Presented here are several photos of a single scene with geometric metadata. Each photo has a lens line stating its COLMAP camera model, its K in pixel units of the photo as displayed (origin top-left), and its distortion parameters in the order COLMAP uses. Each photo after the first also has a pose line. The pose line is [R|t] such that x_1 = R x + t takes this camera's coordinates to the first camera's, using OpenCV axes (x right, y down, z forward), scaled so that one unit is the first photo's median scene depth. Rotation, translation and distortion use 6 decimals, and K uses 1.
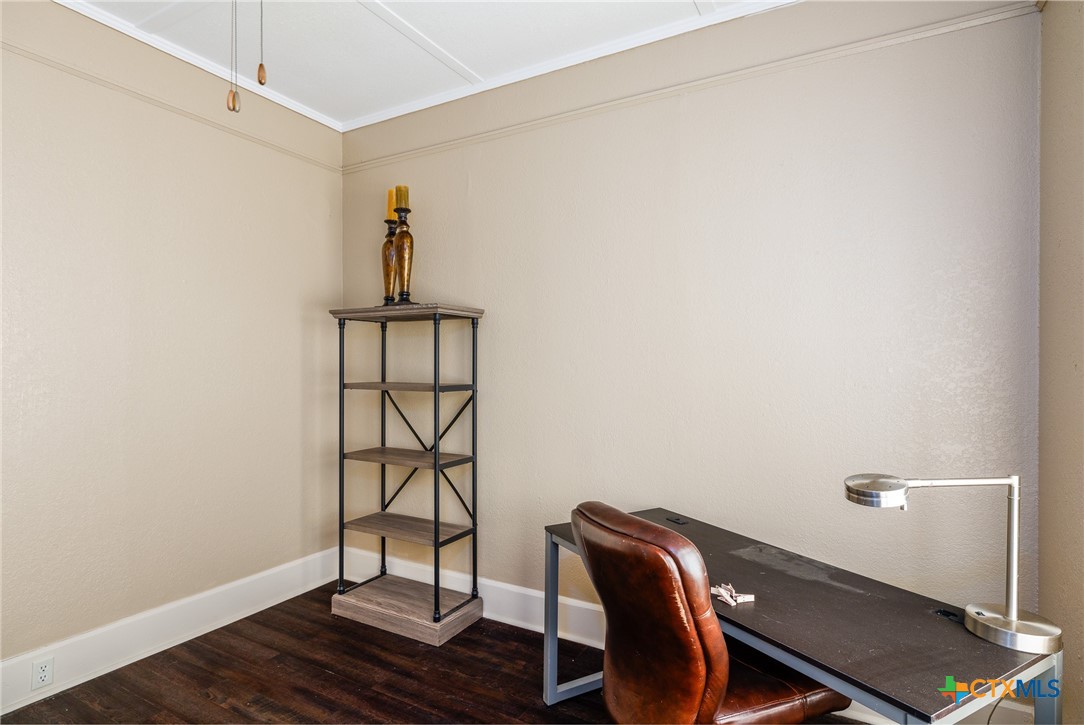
lens RADIAL K [[568.3, 0, 542.0], [0, 568.3, 362.5], [0, 0, 1]] dist [0.023861, 0.000343]
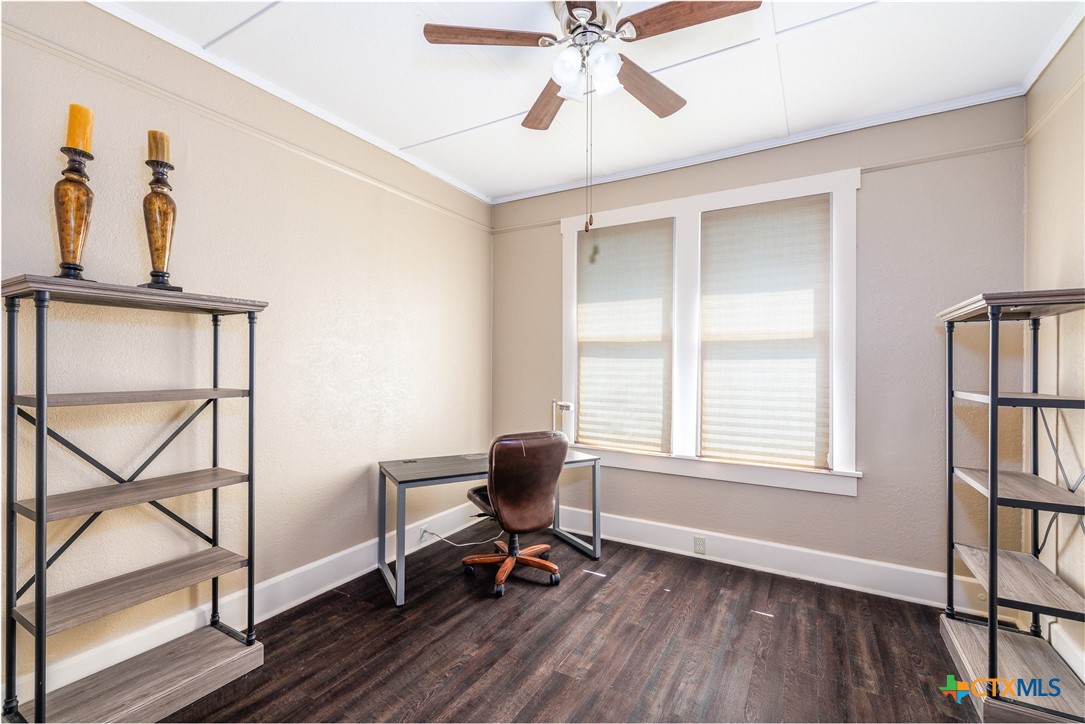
lens RADIAL K [[466.6, 0, 542.5], [0, 466.6, 362.0], [0, 0, 1]] dist [0.000937, 0.000198]
pose [[0.018179, 0.001566, 0.999834, -0.885678], [-0.004487, 0.999989, -0.001485, -0.004542], [-0.999825, -0.004459, 0.018186, 0.490757]]
